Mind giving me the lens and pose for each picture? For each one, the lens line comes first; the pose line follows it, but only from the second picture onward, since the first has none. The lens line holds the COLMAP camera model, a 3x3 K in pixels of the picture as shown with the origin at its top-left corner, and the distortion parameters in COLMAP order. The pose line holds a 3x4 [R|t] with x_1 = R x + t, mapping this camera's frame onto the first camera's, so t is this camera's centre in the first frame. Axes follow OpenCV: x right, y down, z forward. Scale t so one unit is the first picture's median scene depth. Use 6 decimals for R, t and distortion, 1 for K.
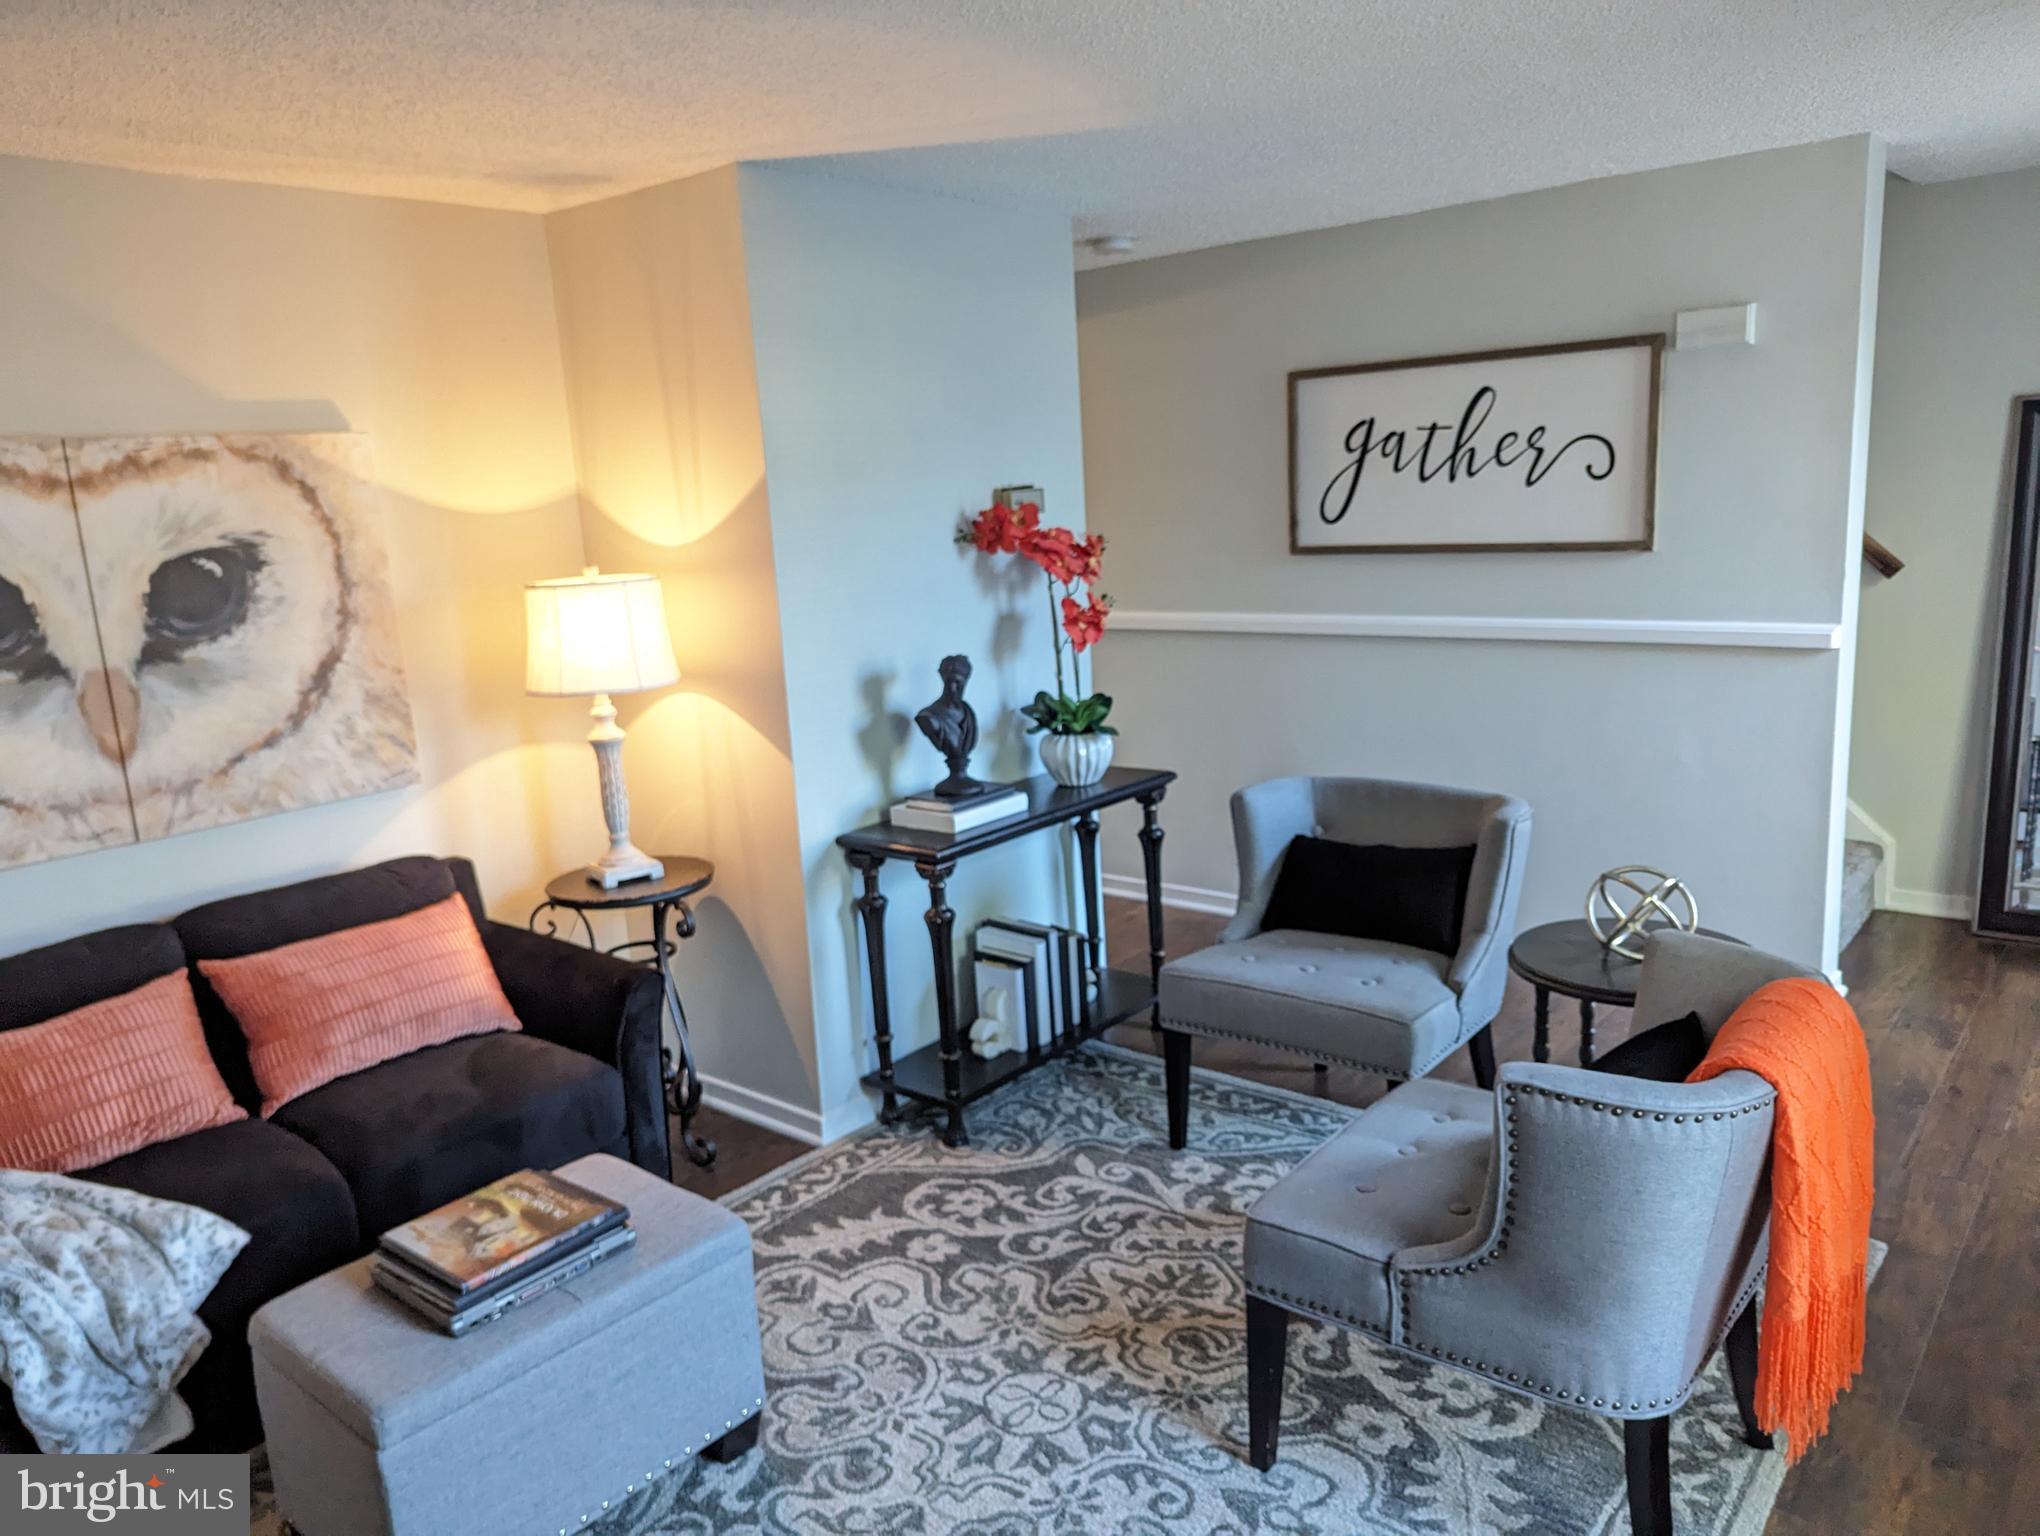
lens RADIAL K [[1423.0, 0, 1020.0], [0, 1423.0, 768.0], [0, 0, 1]] dist [0.009578, 0.002295]
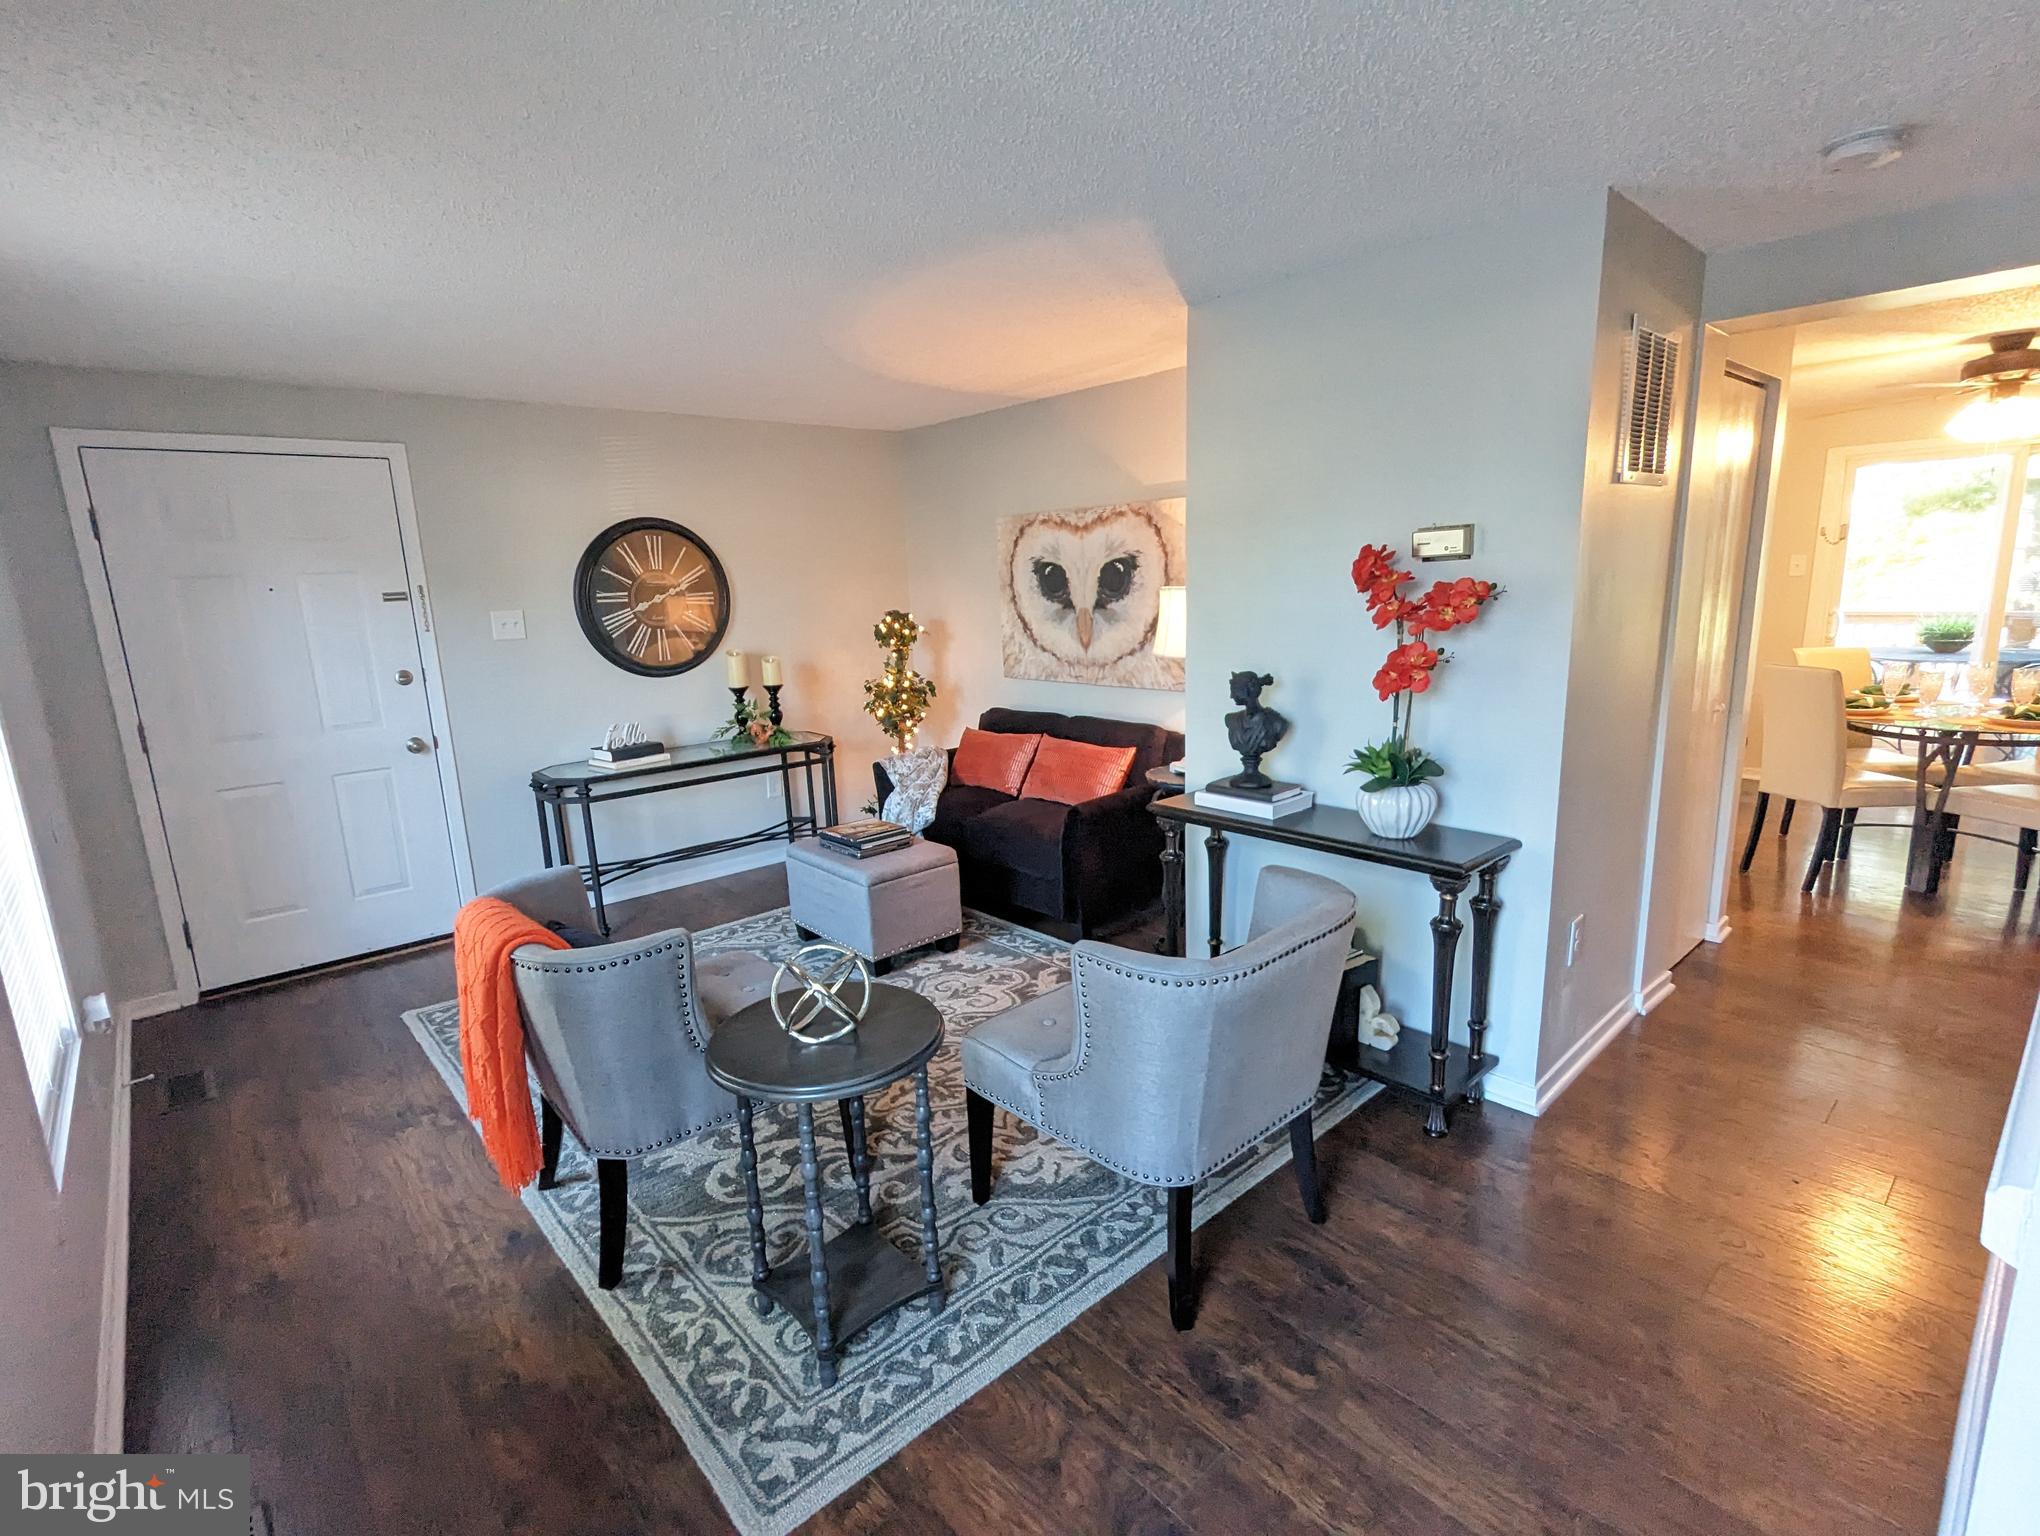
lens RADIAL K [[966.7, 0, 1022.8], [0, 966.7, 770.8], [0, 0, 1]] dist [0.000718, -0.001786]
pose [[-0.130759, 0.262785, -0.955953, 0.920652], [-0.153392, 0.947258, 0.281376, -0.236760], [0.979476, 0.183428, -0.083553, 1.035972]]
